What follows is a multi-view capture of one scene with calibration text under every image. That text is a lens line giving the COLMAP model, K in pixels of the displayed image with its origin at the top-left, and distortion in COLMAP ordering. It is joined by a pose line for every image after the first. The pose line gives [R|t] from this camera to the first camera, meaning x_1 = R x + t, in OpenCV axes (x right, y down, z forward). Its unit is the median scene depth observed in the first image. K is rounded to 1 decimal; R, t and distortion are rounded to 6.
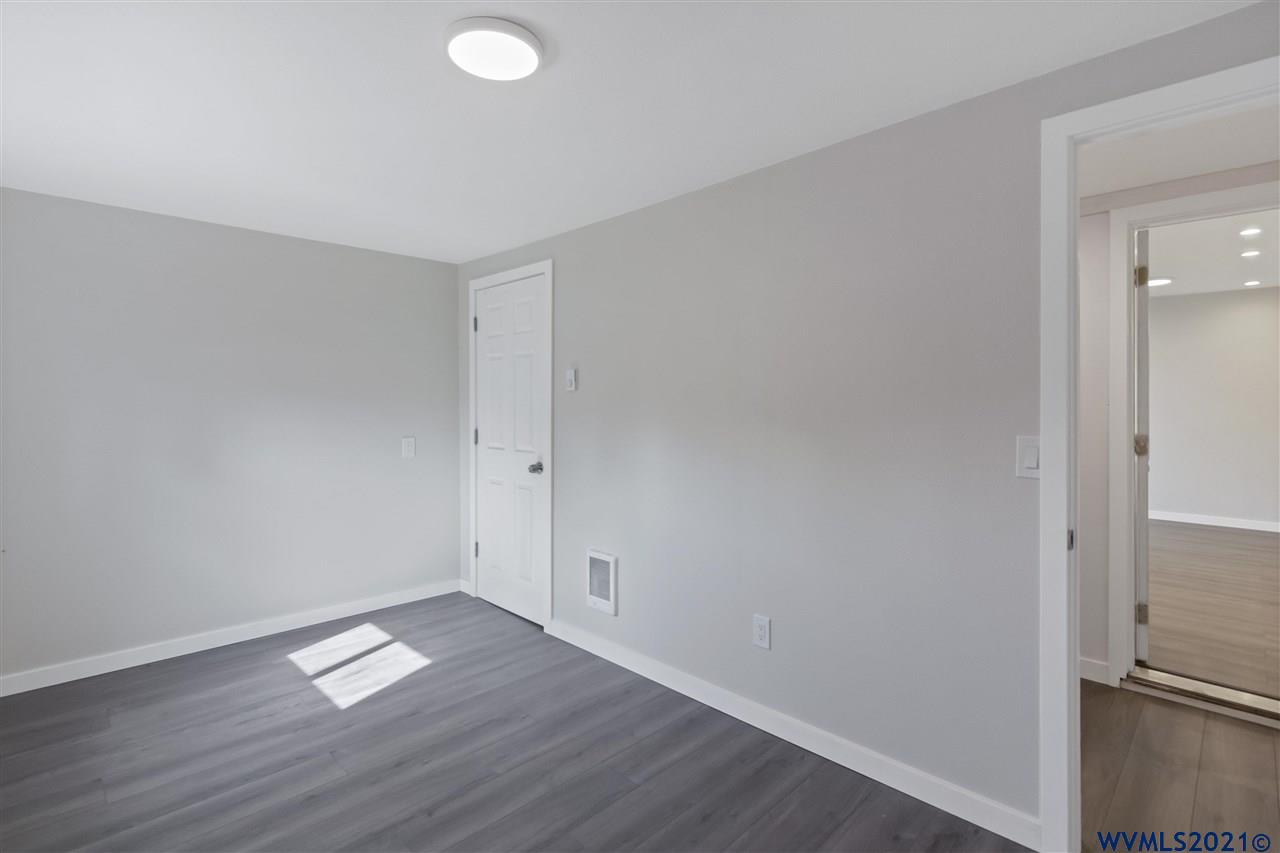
lens RADIAL K [[618.7, 0, 647.1], [0, 618.7, 414.5], [0, 0, 1]] dist [0.000198, 0.000095]
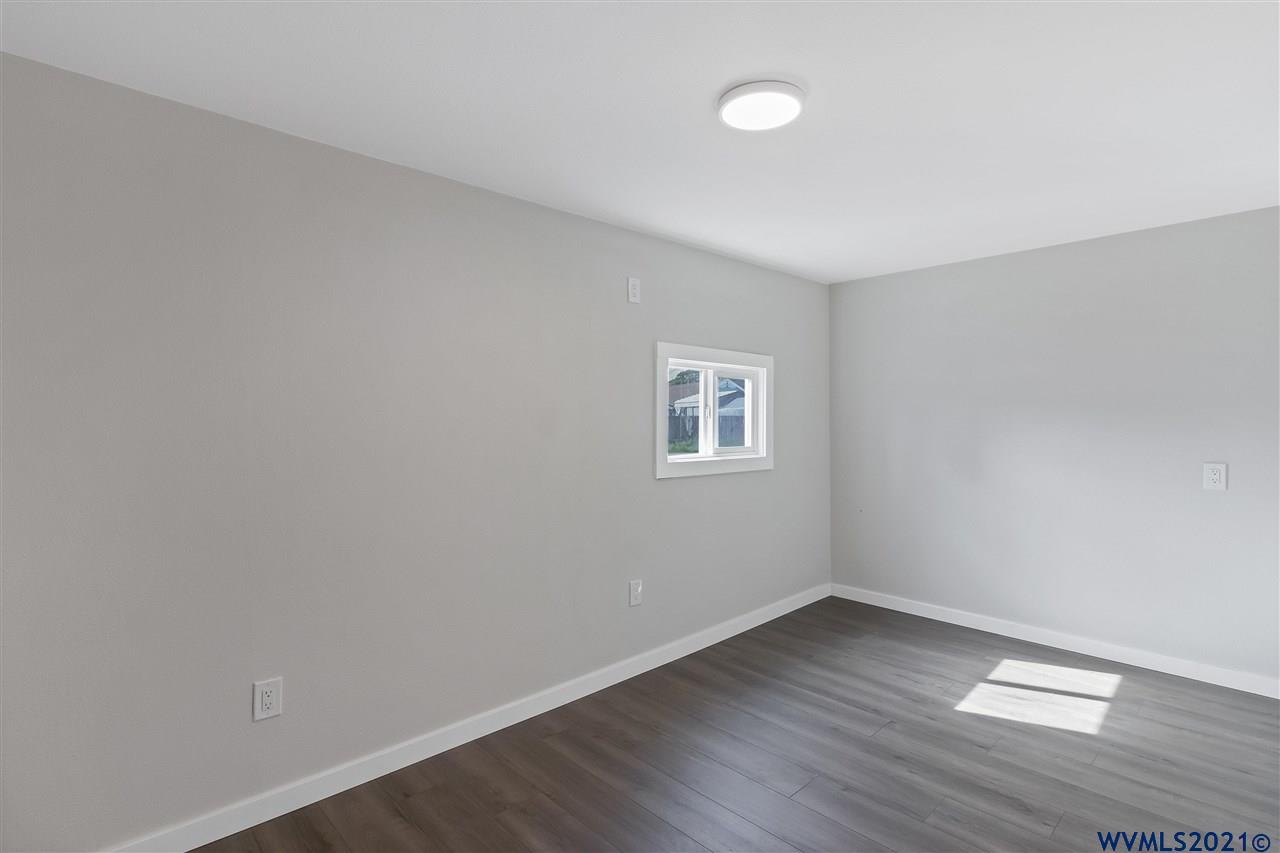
lens RADIAL K [[618.7, 0, 642.5], [0, 618.7, 425.4], [0, 0, 1]] dist [0.000198, 0.000095]
pose [[-0.032043, 0.015957, -0.999359, 0.535956], [-0.016303, 0.999731, 0.016486, -0.013490], [0.999354, 0.016820, -0.031775, 0.467198]]
